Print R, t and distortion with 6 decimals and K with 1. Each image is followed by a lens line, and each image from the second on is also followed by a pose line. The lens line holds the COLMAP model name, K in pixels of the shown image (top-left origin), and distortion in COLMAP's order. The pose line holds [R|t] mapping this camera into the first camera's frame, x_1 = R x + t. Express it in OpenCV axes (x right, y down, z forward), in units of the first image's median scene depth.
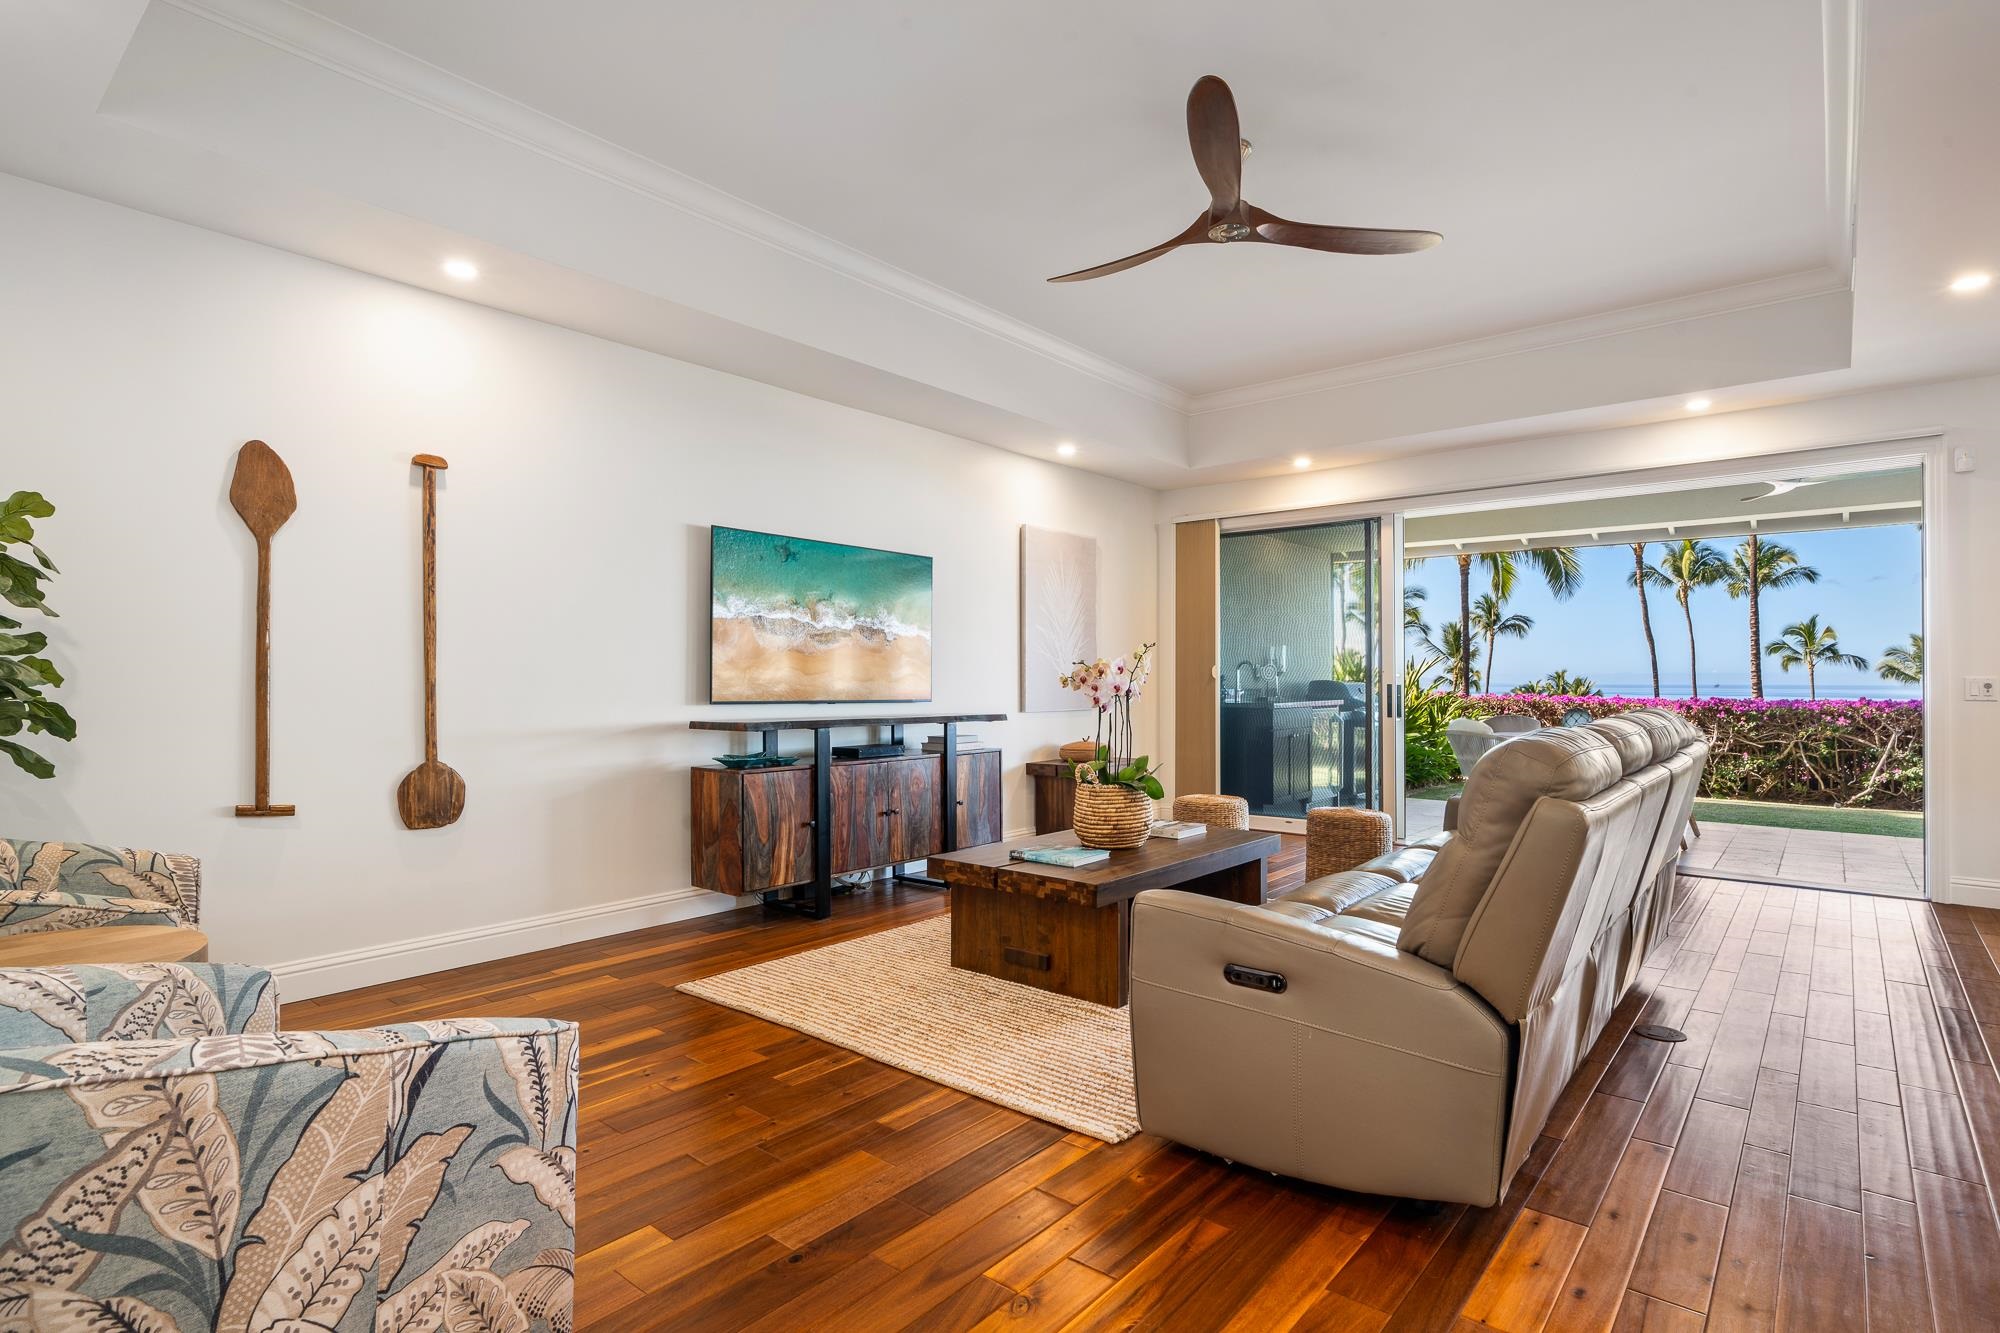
lens RADIAL K [[1021.5, 0, 999.5], [0, 1021.5, 669.0], [0, 0, 1]] dist [-0.000439, 0.001141]
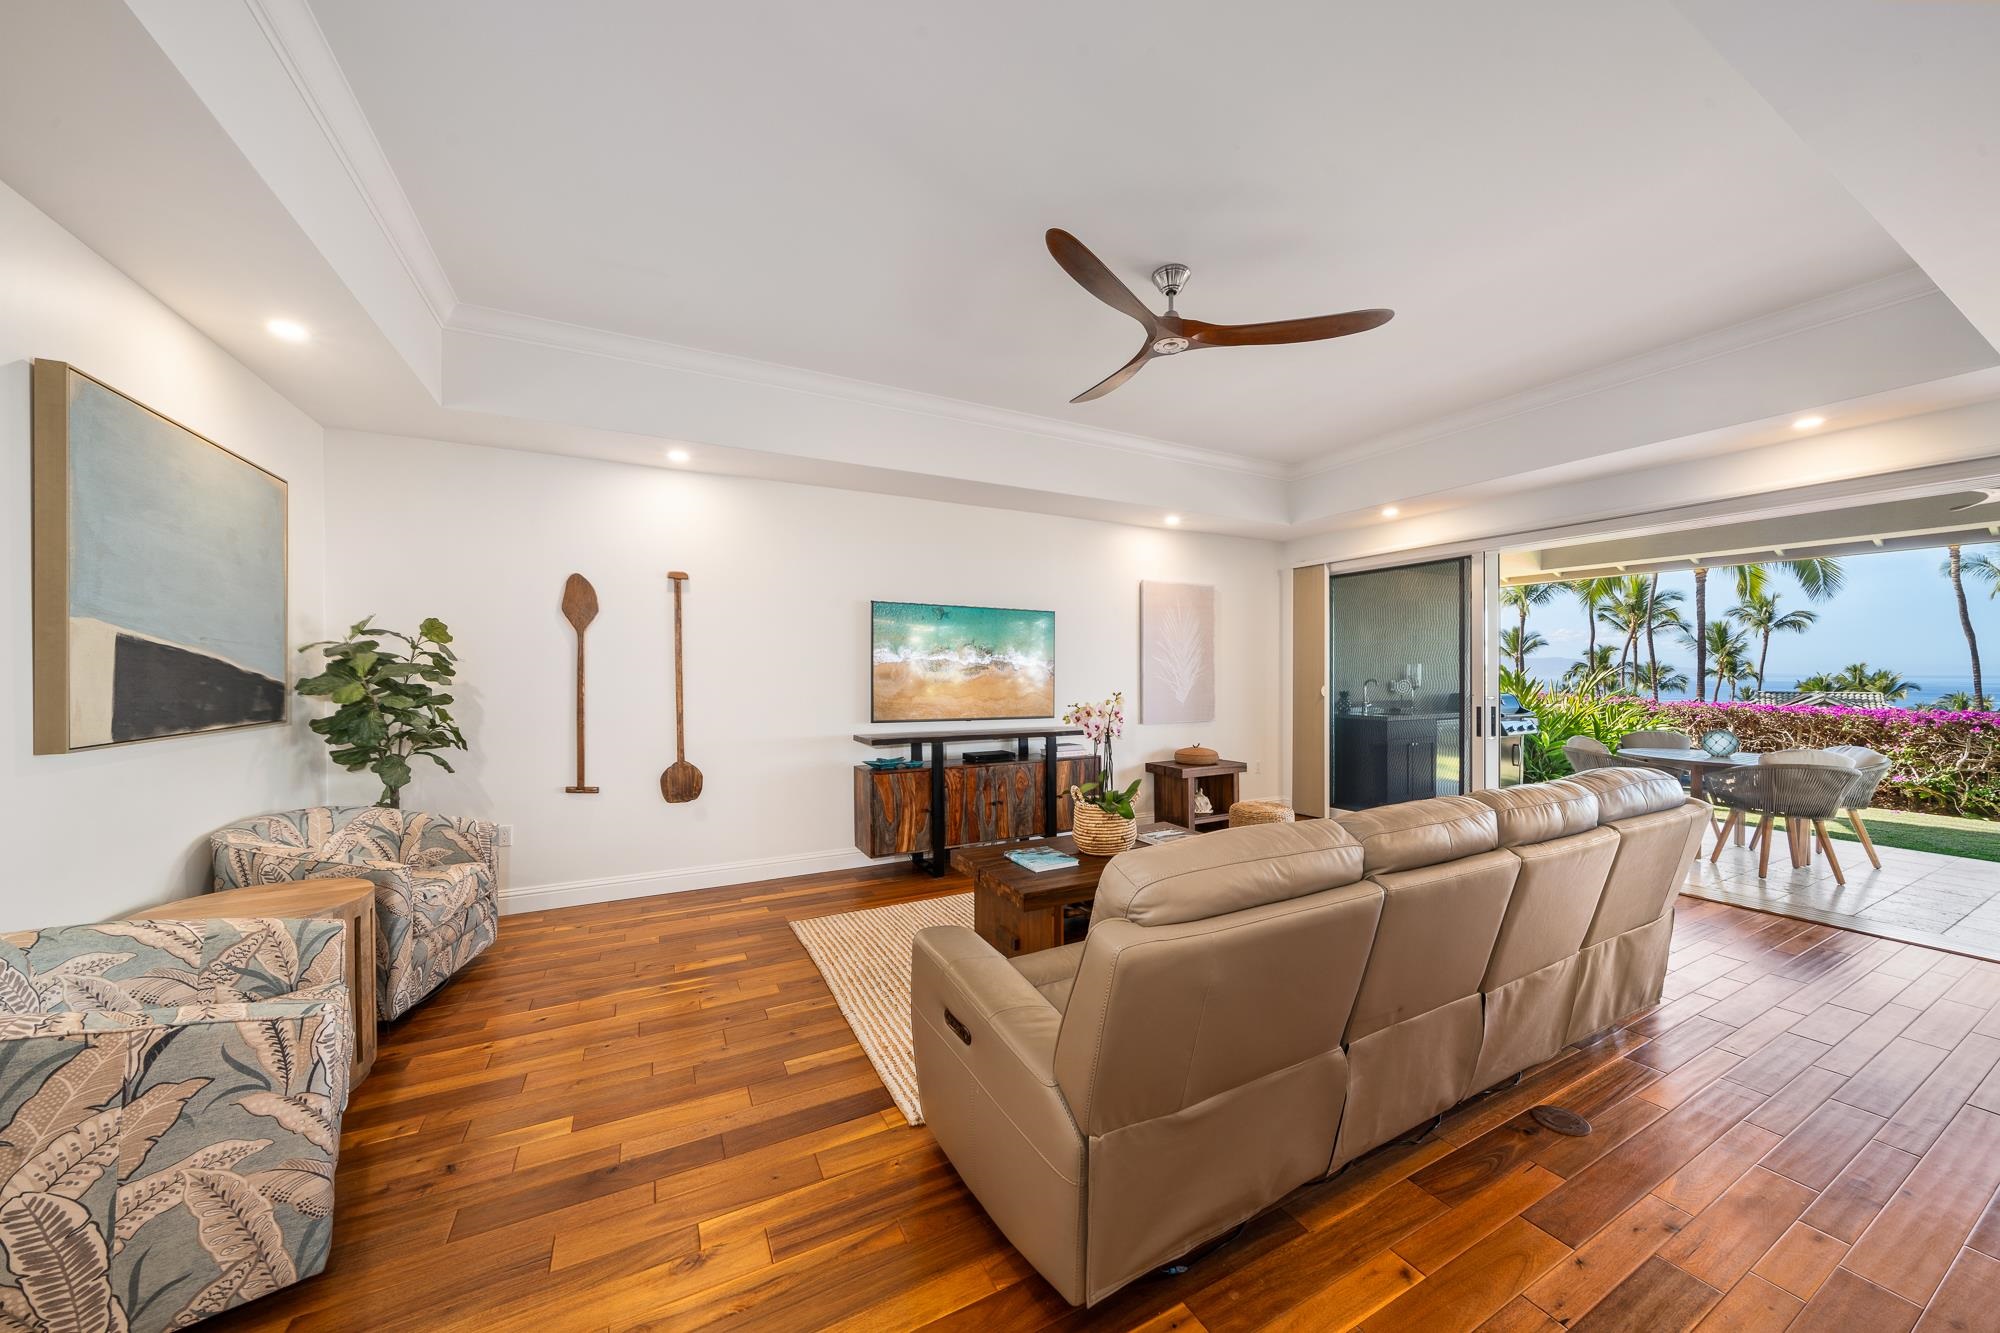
lens RADIAL K [[706.1, 0, 999.1], [0, 706.1, 678.8], [0, 0, 1]] dist [-0.007128, 0.000999]
pose [[0.922740, 0.001732, -0.385420, 0.339415], [0.006700, 0.999767, 0.020535, -0.059897], [0.385366, -0.021530, 0.922513, 0.165284]]
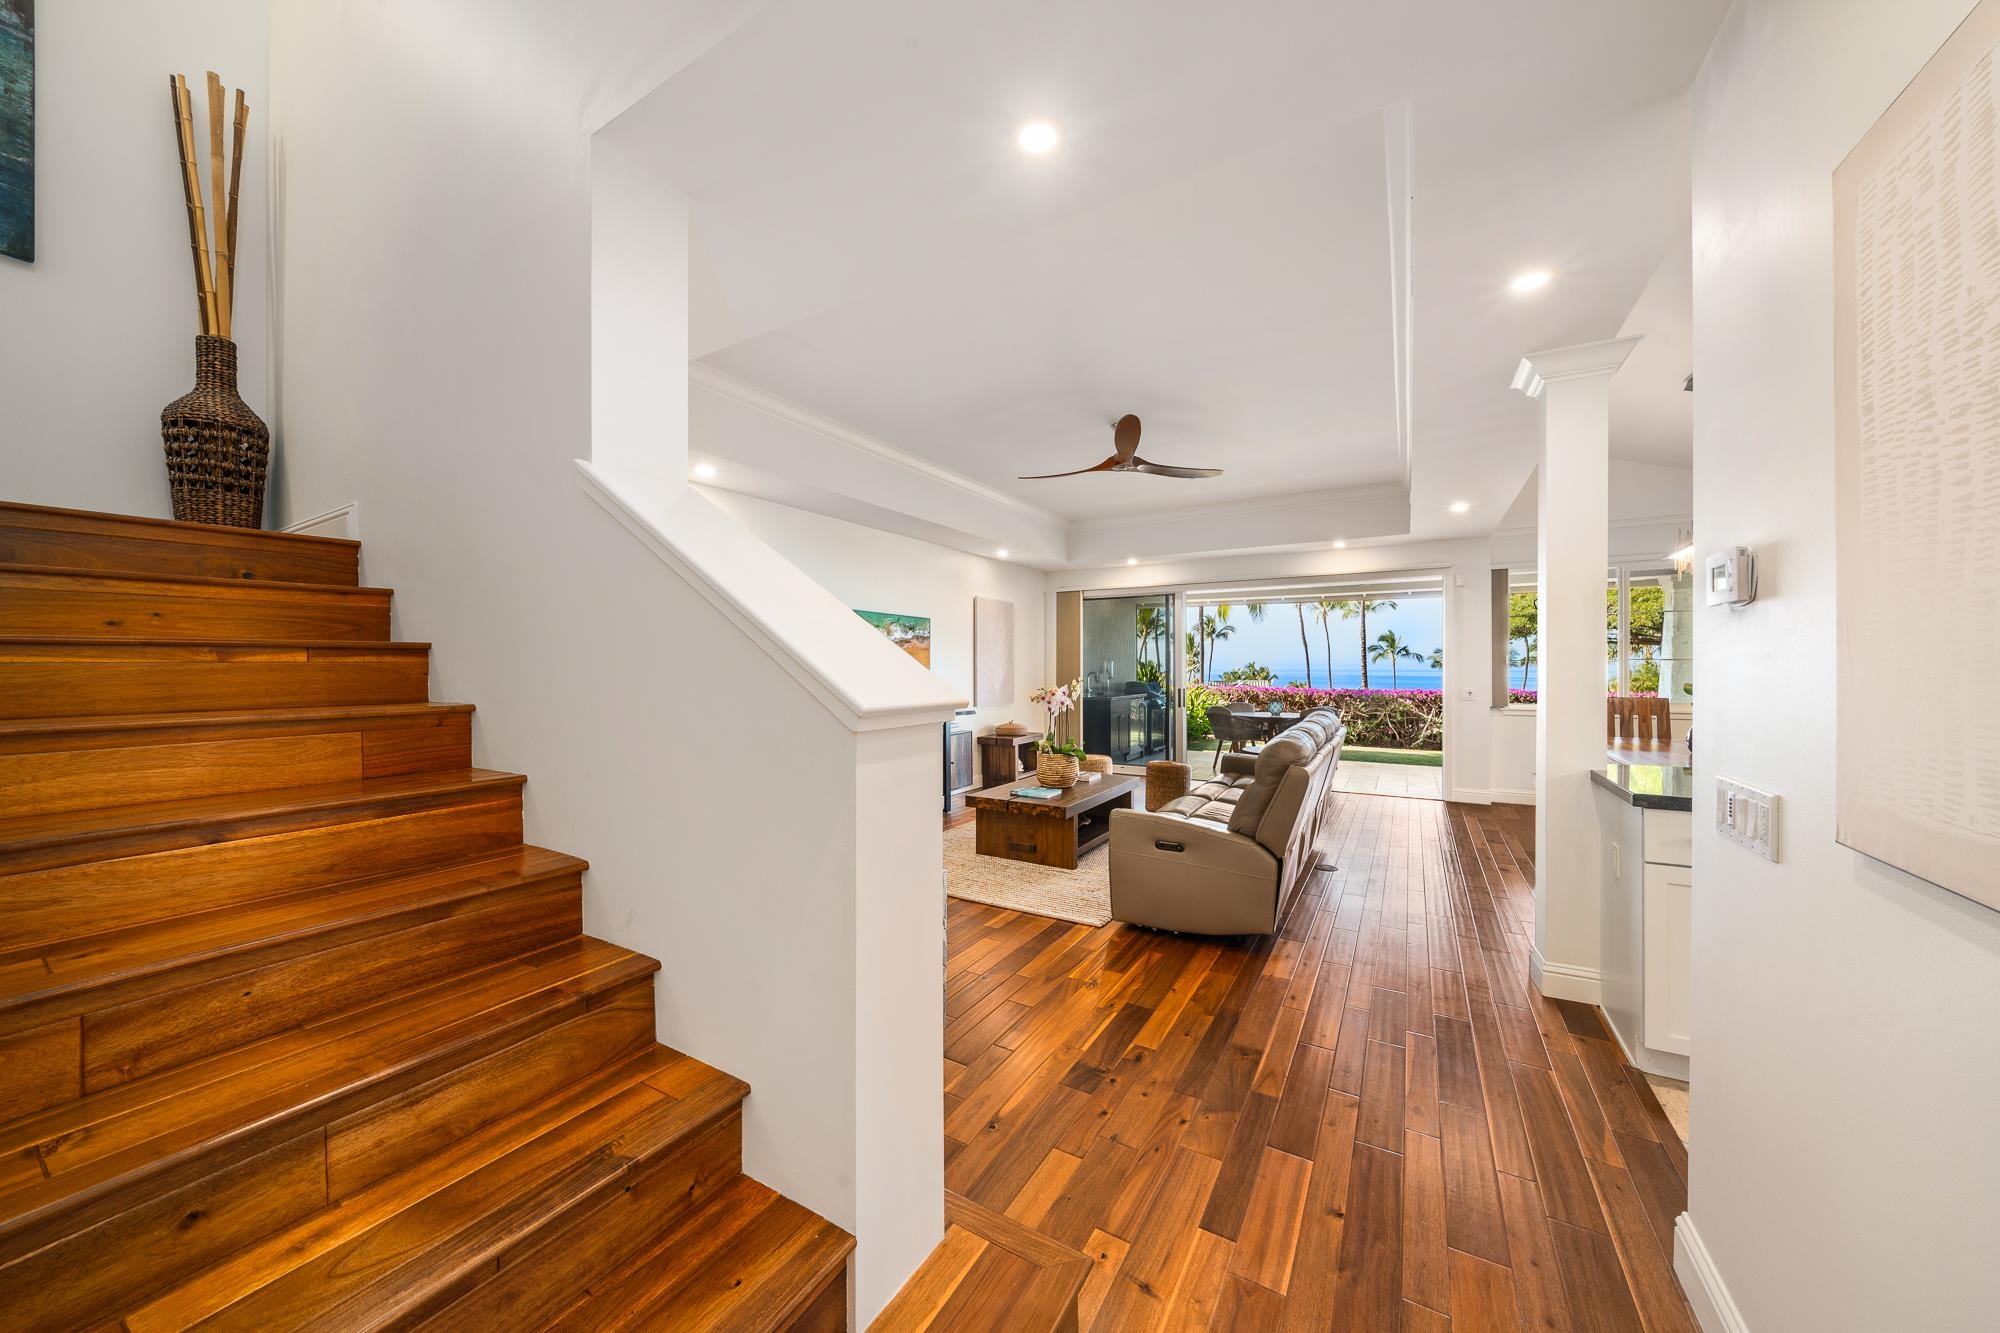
lens RADIAL K [[706.1, 0, 1002.6], [0, 706.1, 664.5], [0, 0, 1]] dist [-0.007128, 0.000999]
pose [[0.986452, -0.001270, 0.164044, -0.209555], [-0.000048, 0.999968, 0.008029, -0.063125], [-0.164049, -0.007928, 0.986420, -0.269504]]
